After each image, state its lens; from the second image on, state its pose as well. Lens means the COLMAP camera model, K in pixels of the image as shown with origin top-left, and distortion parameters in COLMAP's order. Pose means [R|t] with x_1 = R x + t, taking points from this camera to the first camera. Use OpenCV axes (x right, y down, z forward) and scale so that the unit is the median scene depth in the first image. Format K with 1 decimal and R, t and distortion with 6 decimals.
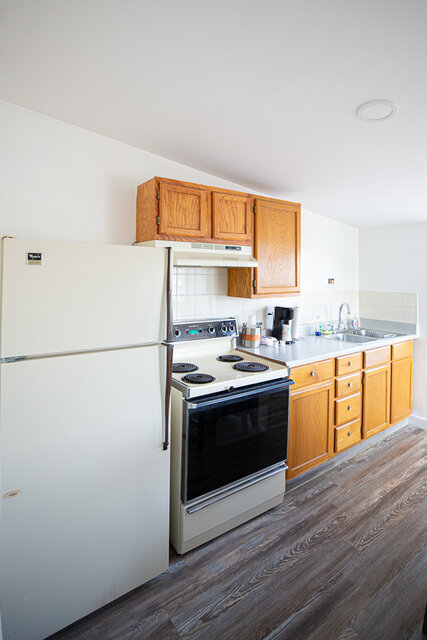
lens RADIAL K [[344.2, 0, 222.6], [0, 344.2, 272.6], [0, 0, 1]] dist [-0.033648, 0.001230]
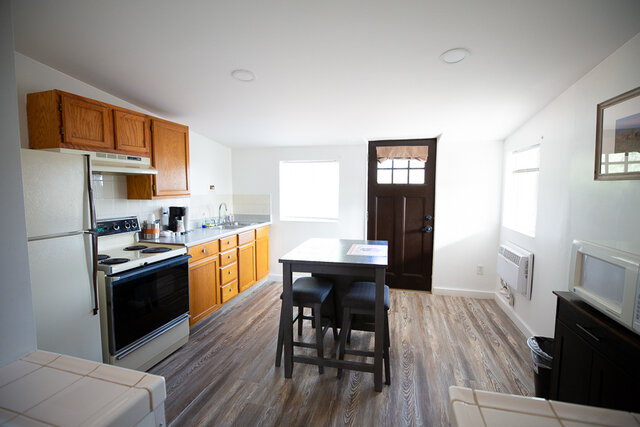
lens RADIAL K [[298.0, 0, 320.0], [0, 298.0, 213.5], [0, 0, 1]] dist [-0.033305, 0.000323]
pose [[0.782390, -0.059888, 0.619903, -0.108495], [0.001712, 0.995569, 0.094019, 0.026171], [-0.622787, -0.072498, 0.779025, -0.235550]]
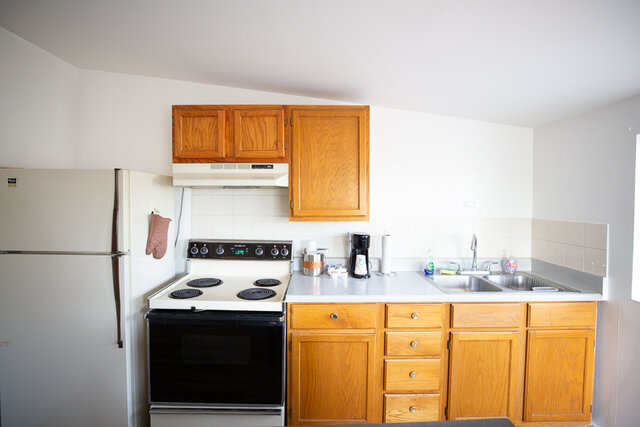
lens RADIAL K [[315.6, 0, 320.0], [0, 315.6, 213.5], [0, 0, 1]] dist [-0.022786, -0.000215]
pose [[0.810681, 0.020611, -0.585125, 0.643459], [0.005238, 0.999085, 0.042450, 0.020907], [0.585465, -0.037478, 0.809831, 0.376782]]
